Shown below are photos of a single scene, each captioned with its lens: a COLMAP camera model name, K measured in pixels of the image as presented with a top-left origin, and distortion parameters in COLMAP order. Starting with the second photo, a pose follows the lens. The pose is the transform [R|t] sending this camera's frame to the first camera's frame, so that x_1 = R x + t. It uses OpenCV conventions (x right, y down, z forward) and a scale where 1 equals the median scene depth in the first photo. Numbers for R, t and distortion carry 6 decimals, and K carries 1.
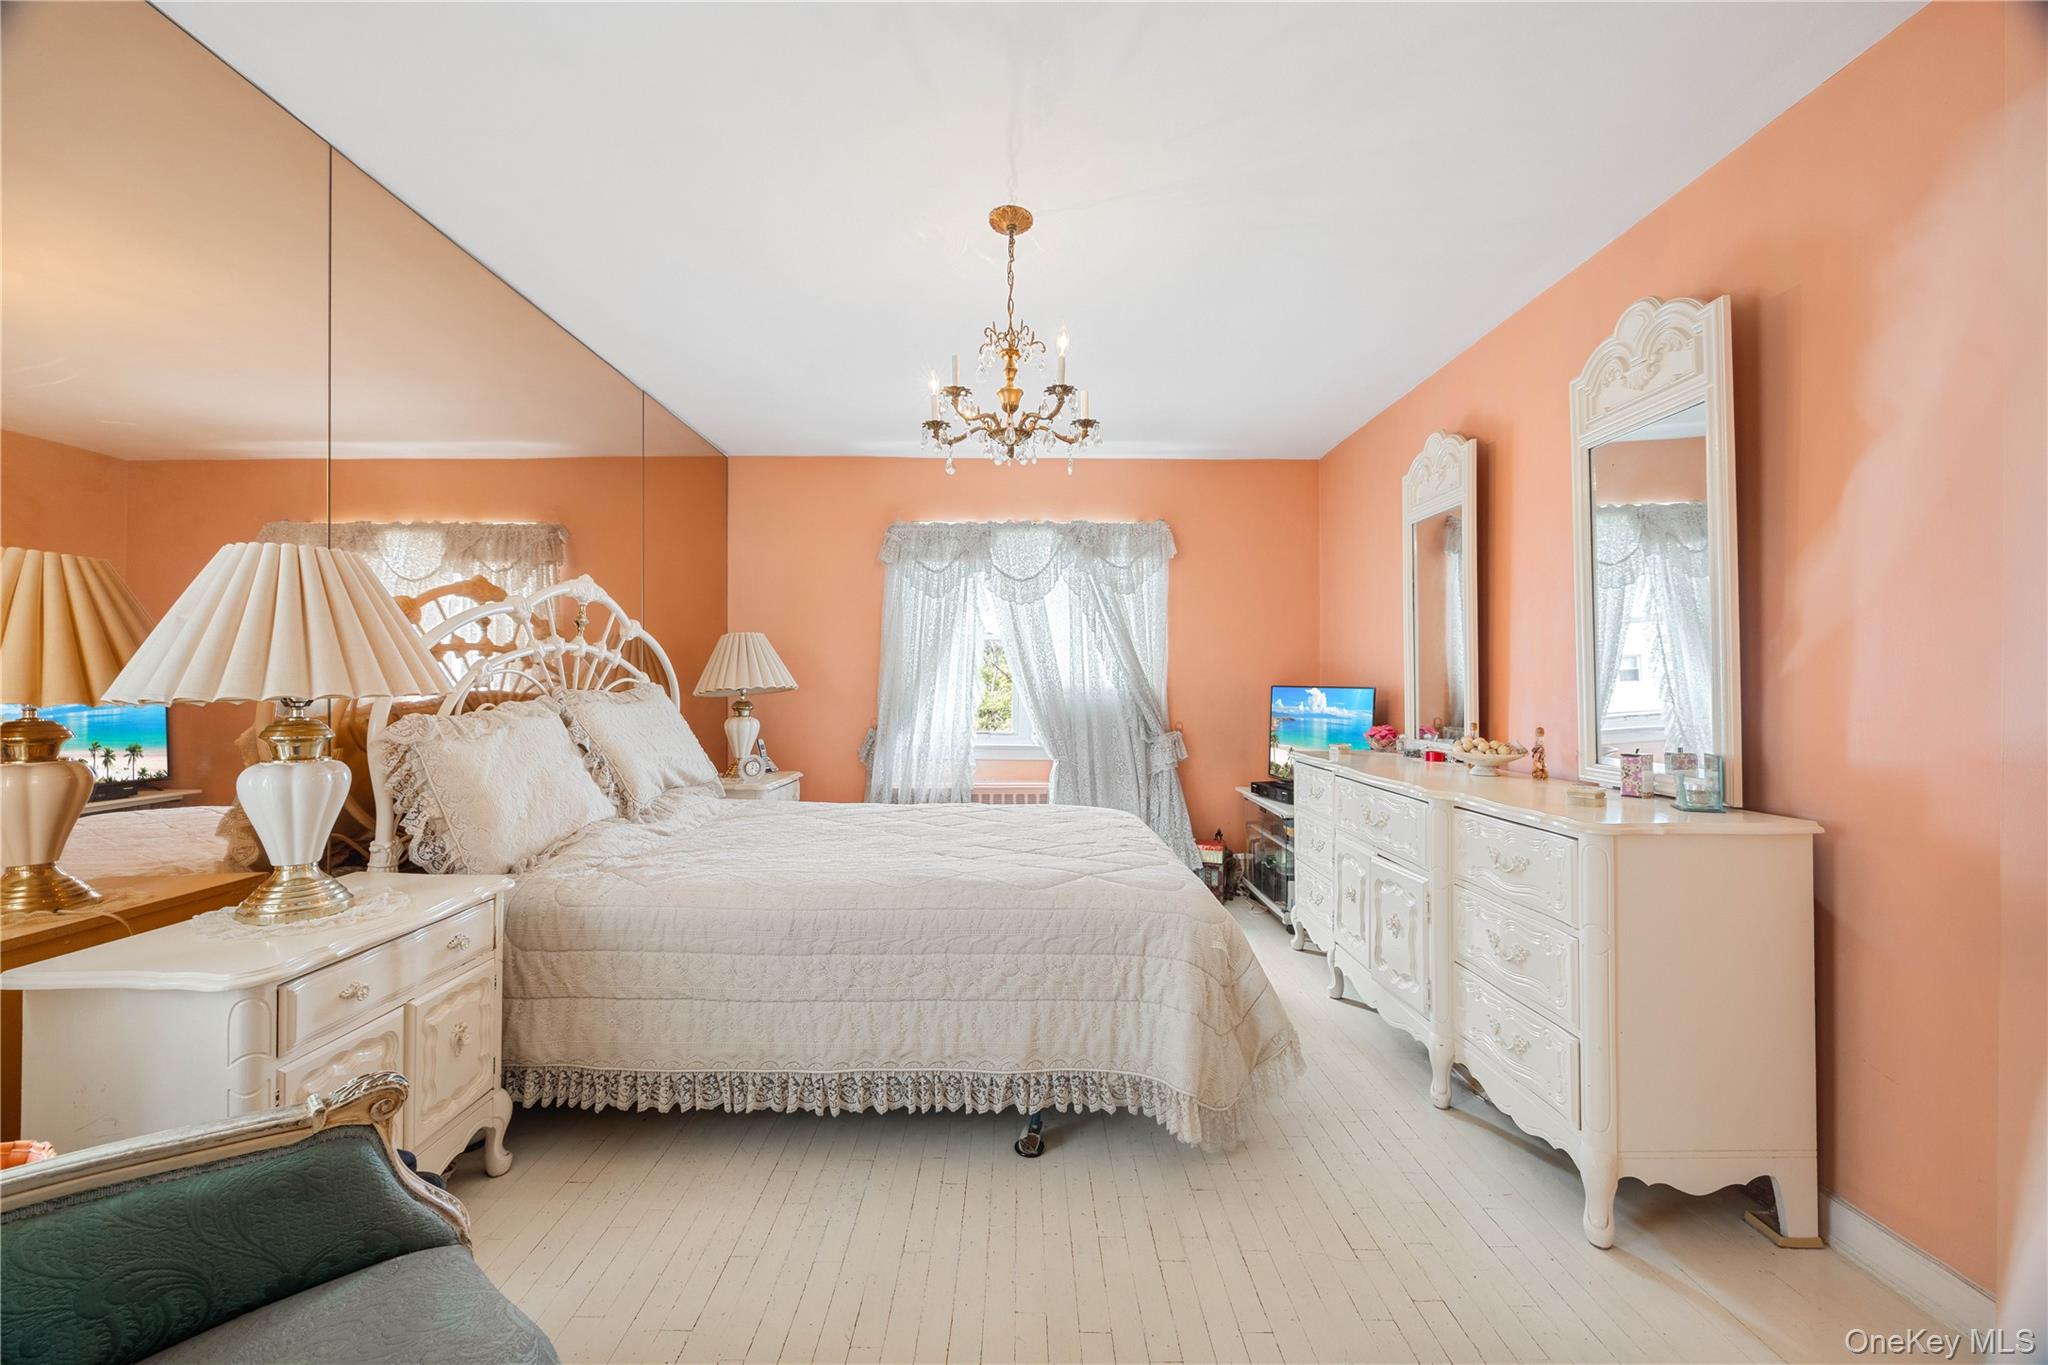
lens RADIAL K [[784.1, 0, 1022.5], [0, 784.1, 700.3], [0, 0, 1]] dist [0.002009, 0.000188]
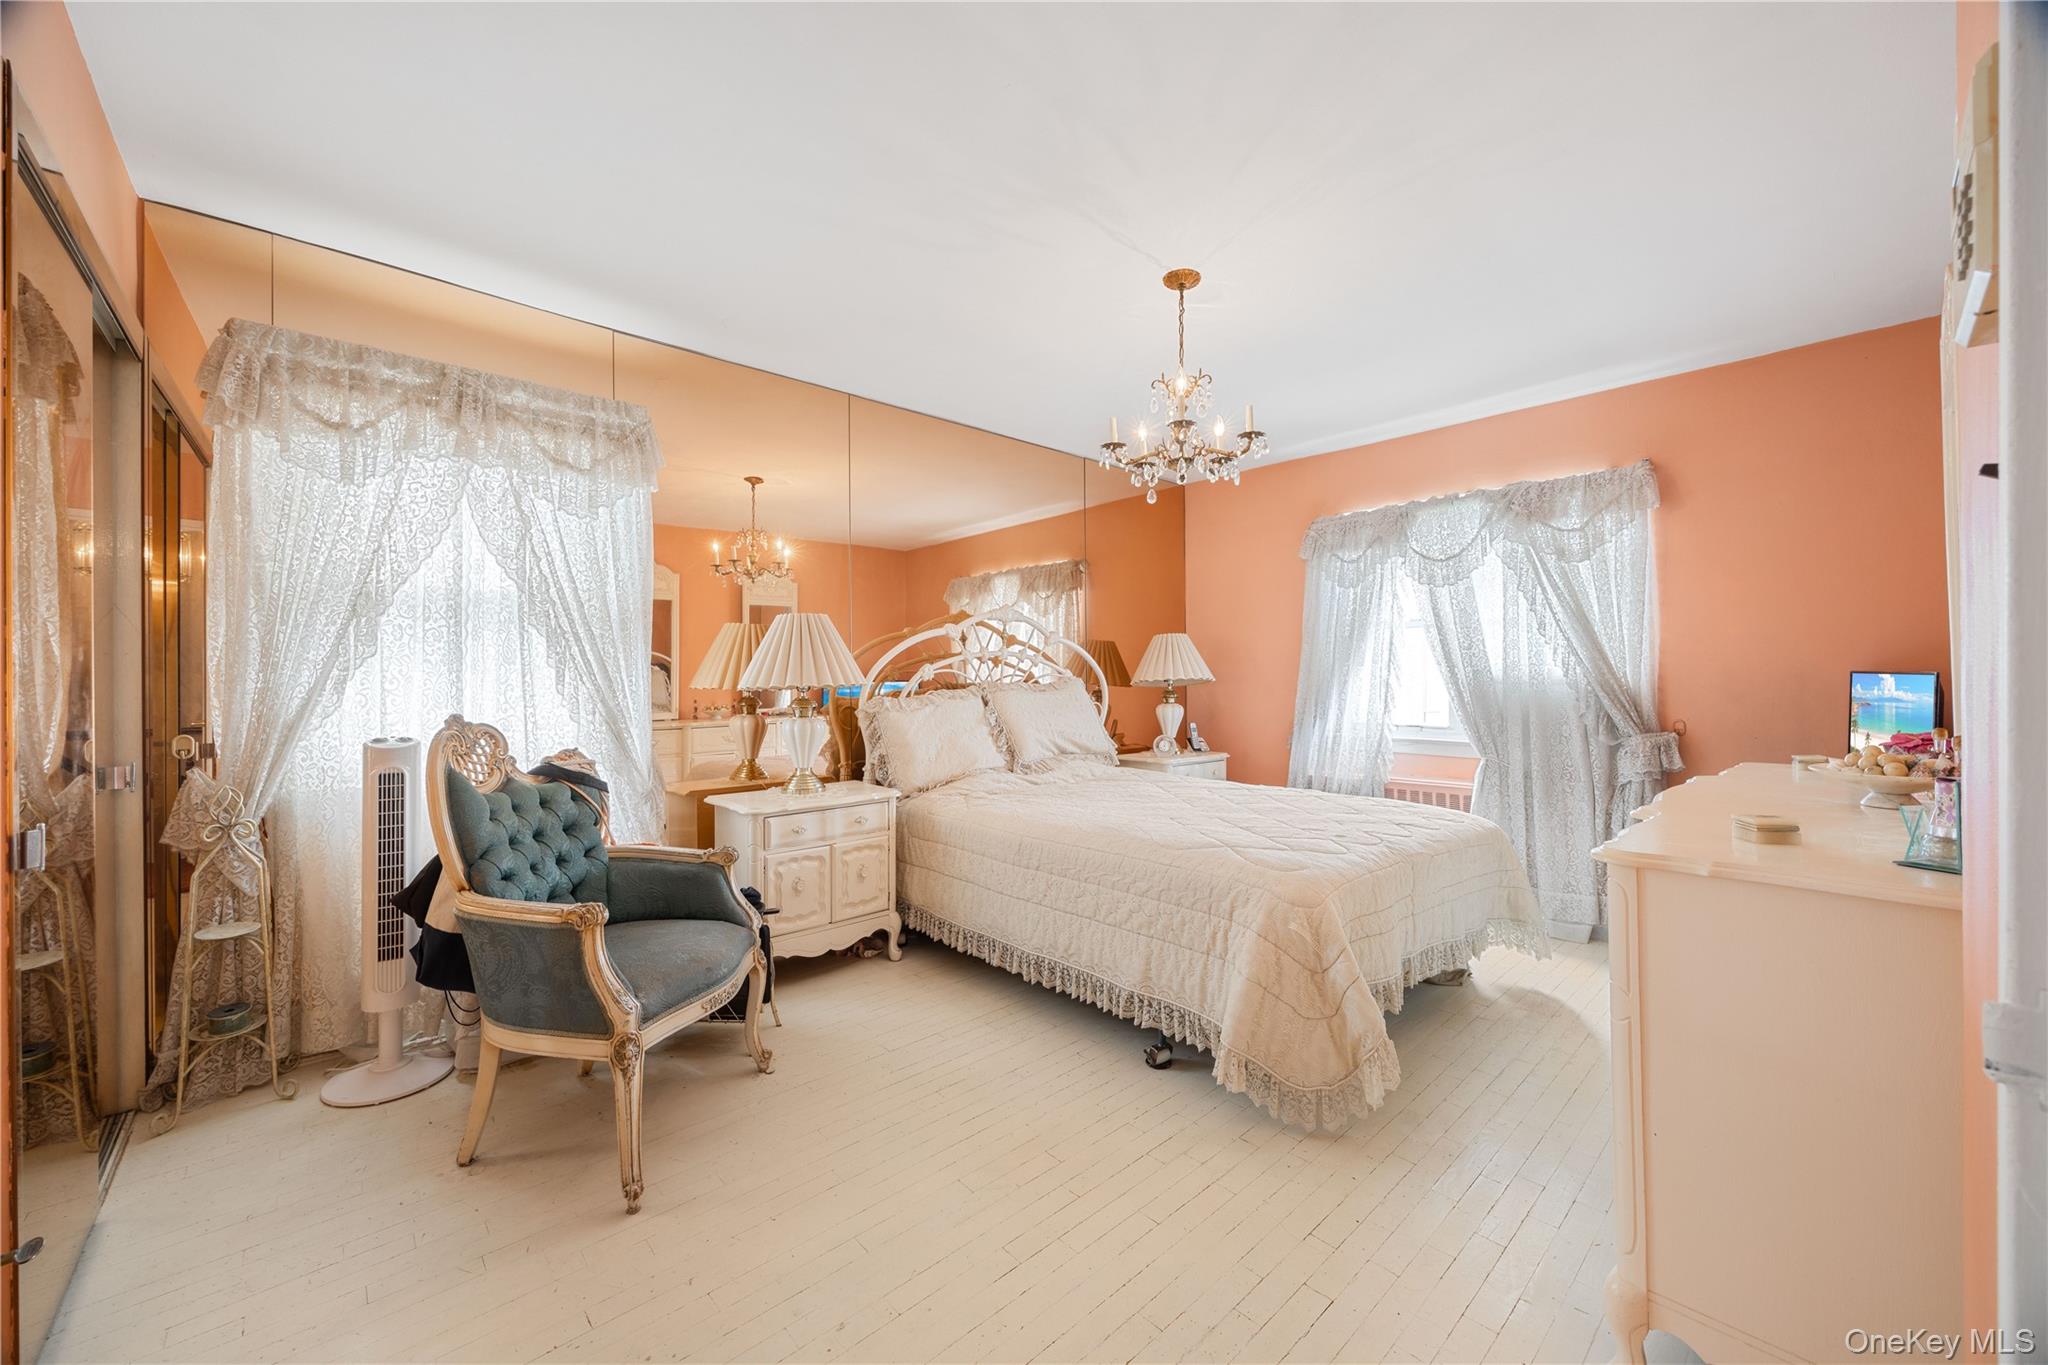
lens RADIAL K [[789.5, 0, 1019.9], [0, 789.5, 693.8], [0, 0, 1]] dist [-0.001744, 0.000080]
pose [[0.668885, 0.006743, -0.743335, 0.704720], [-0.004942, 0.999977, 0.004624, 0.002492], [0.743349, 0.000581, 0.668903, 0.032165]]
